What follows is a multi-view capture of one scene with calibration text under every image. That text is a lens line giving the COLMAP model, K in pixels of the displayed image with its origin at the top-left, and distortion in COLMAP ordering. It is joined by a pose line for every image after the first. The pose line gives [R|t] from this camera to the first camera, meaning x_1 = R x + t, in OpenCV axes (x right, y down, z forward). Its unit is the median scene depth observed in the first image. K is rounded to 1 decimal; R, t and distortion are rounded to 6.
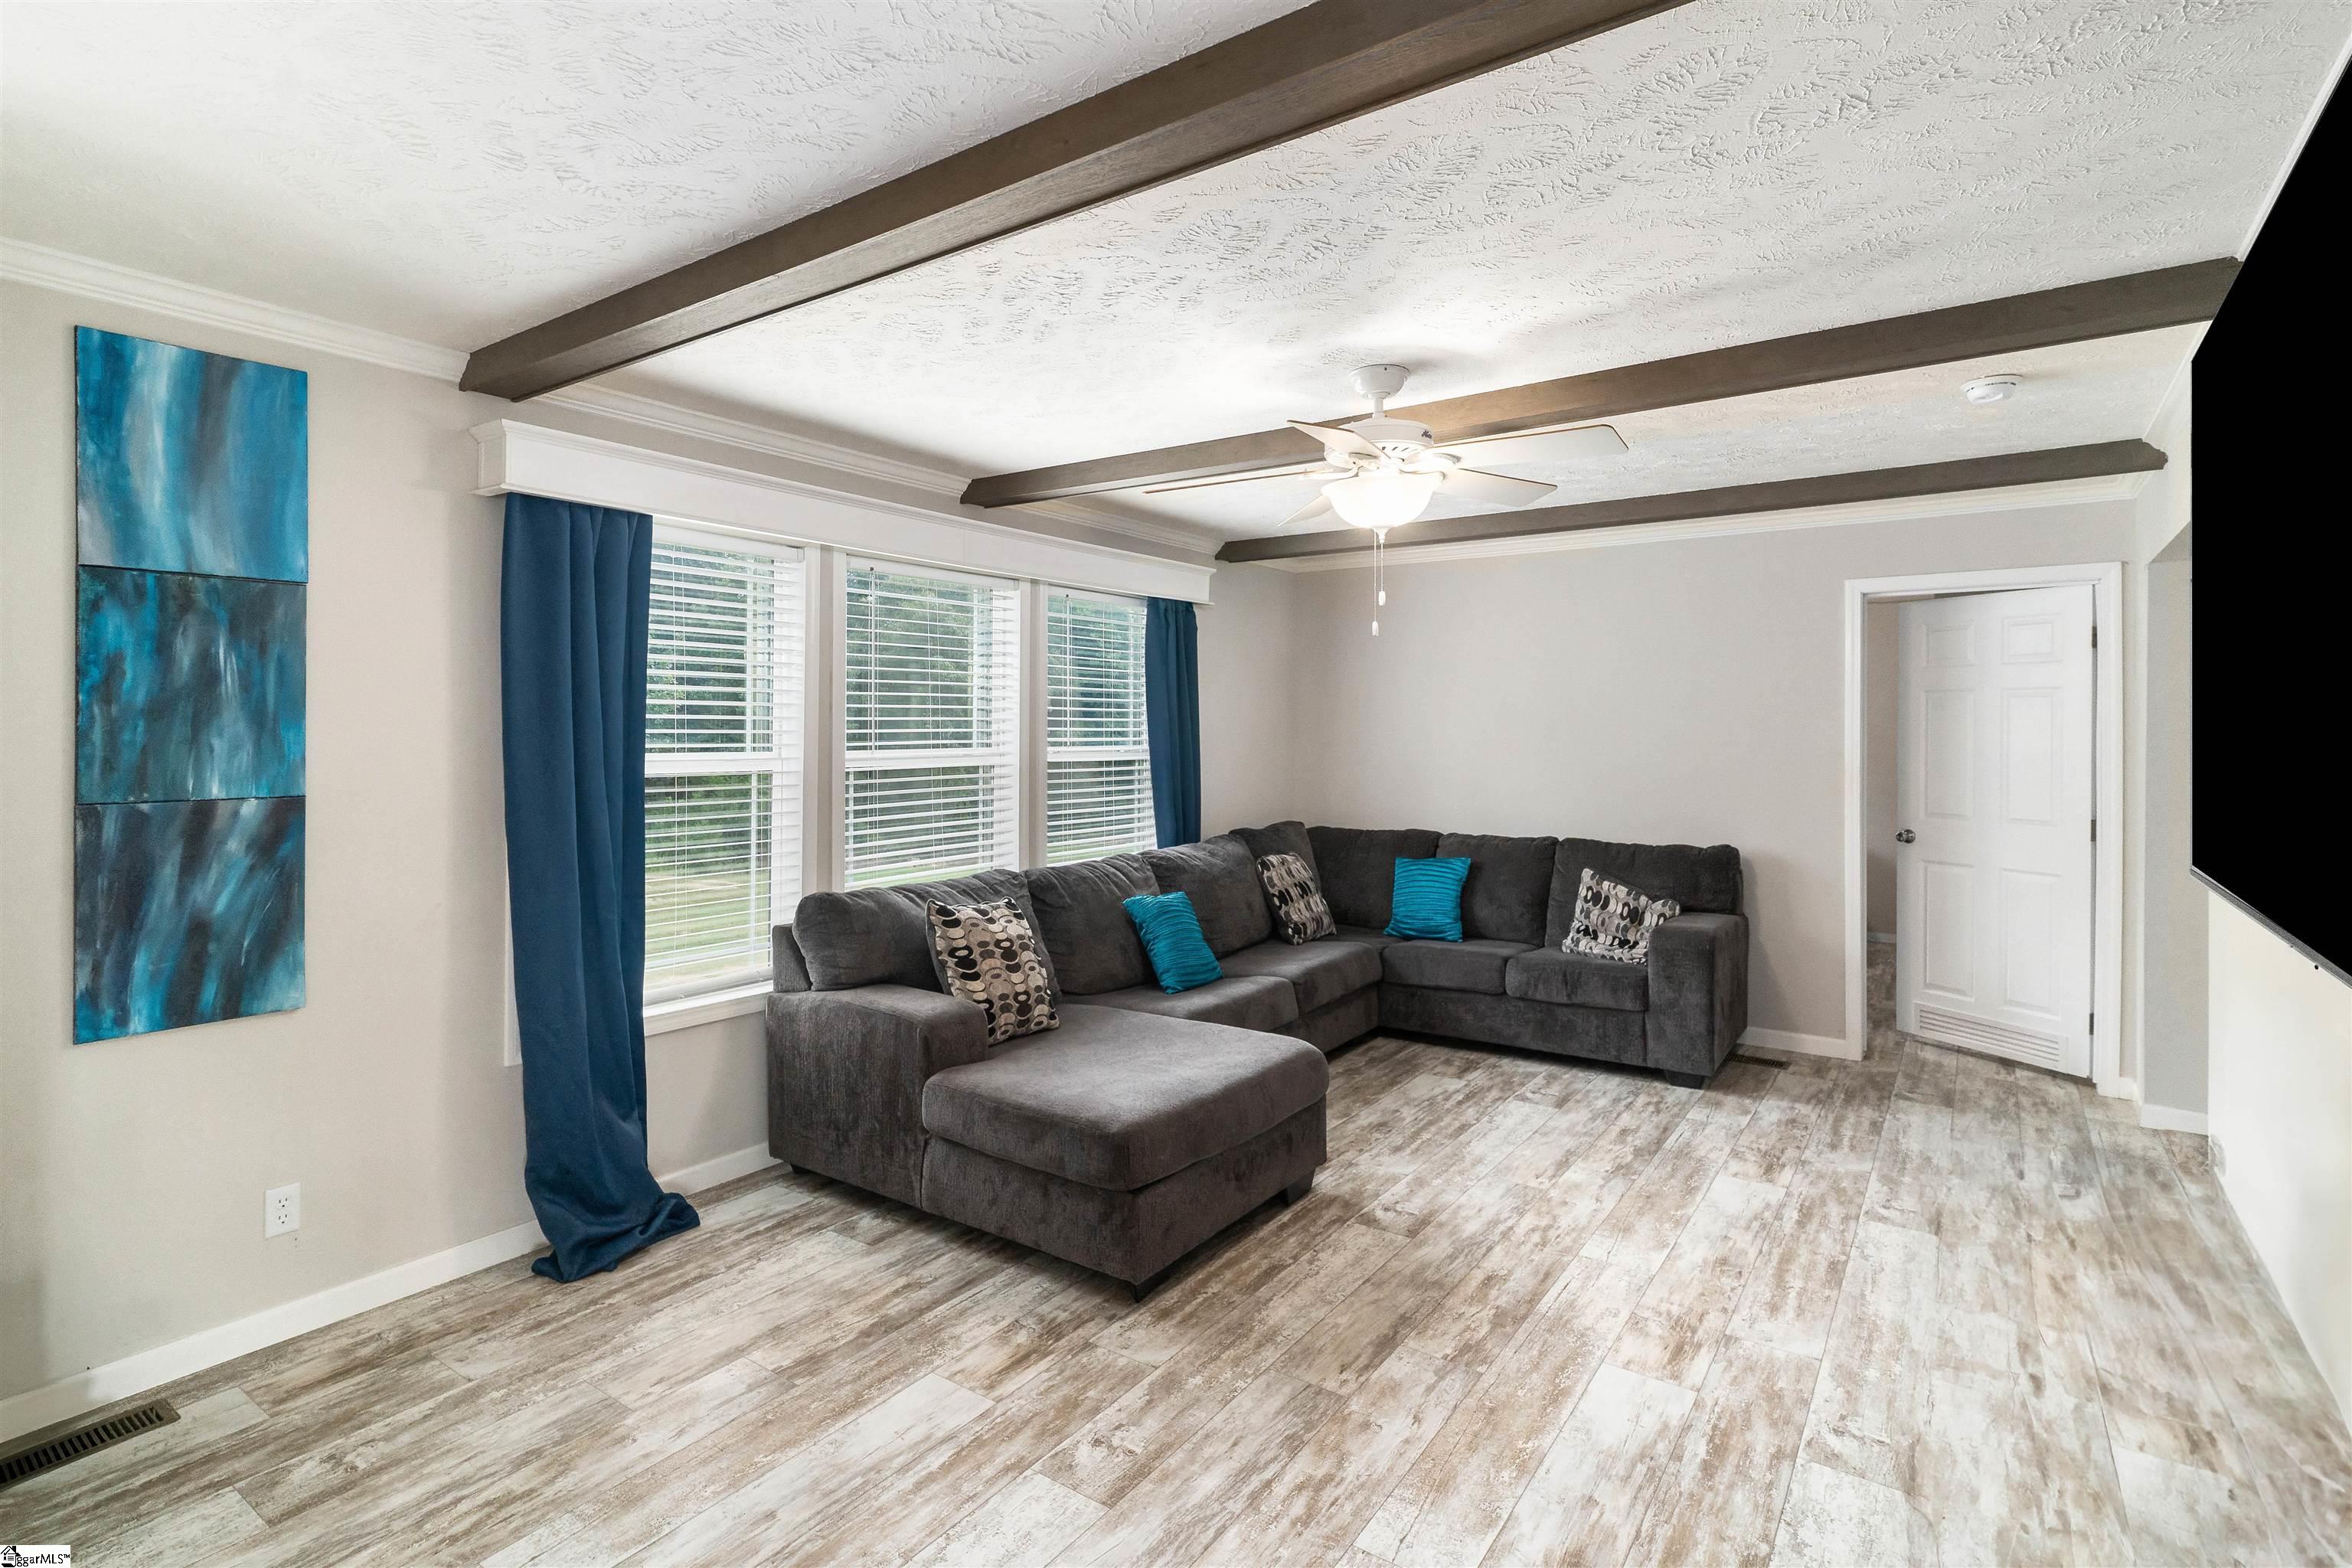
lens RADIAL K [[1142.6, 0, 1176.6], [0, 1142.6, 749.0], [0, 0, 1]] dist [-0.005739, 0.001039]
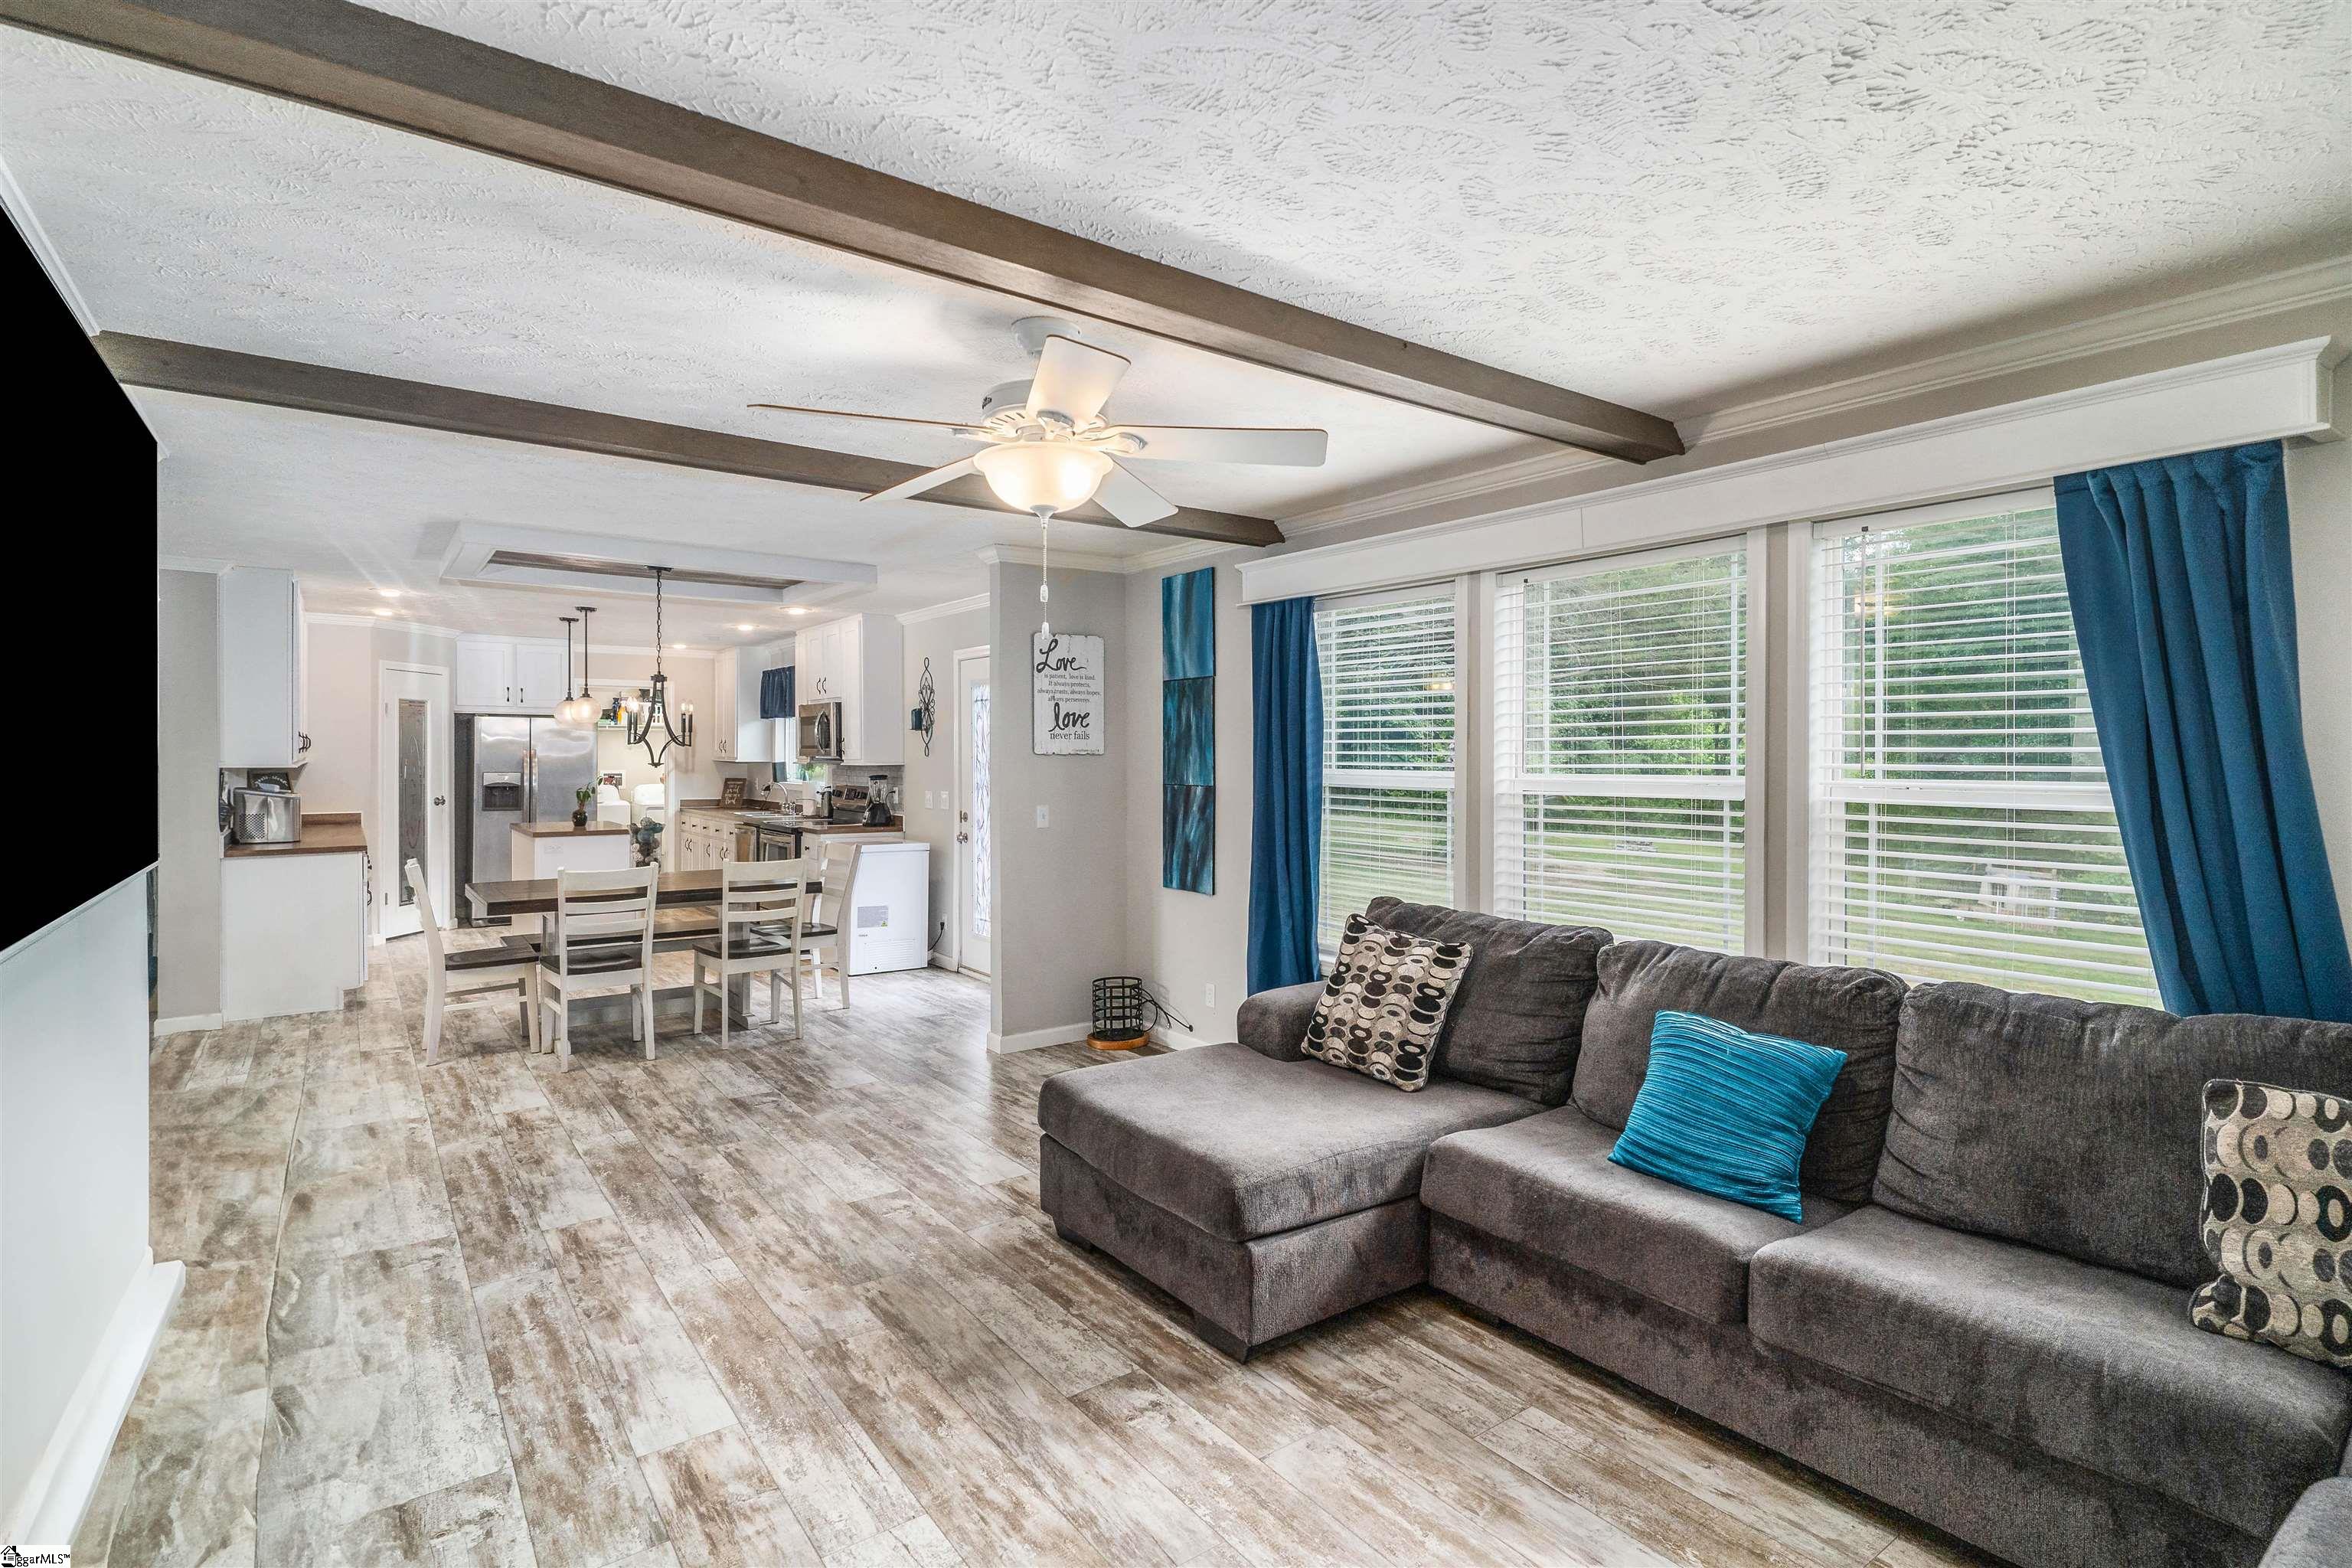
lens RADIAL K [[1138.6, 0, 1180.0], [0, 1138.6, 743.6], [0, 0, 1]] dist [0.010892, -0.000448]
pose [[-0.314944, -0.006469, -0.949088, 1.177031], [-0.013383, 0.999908, -0.002374, -0.028846], [0.949016, 0.011954, -0.315001, 1.657527]]
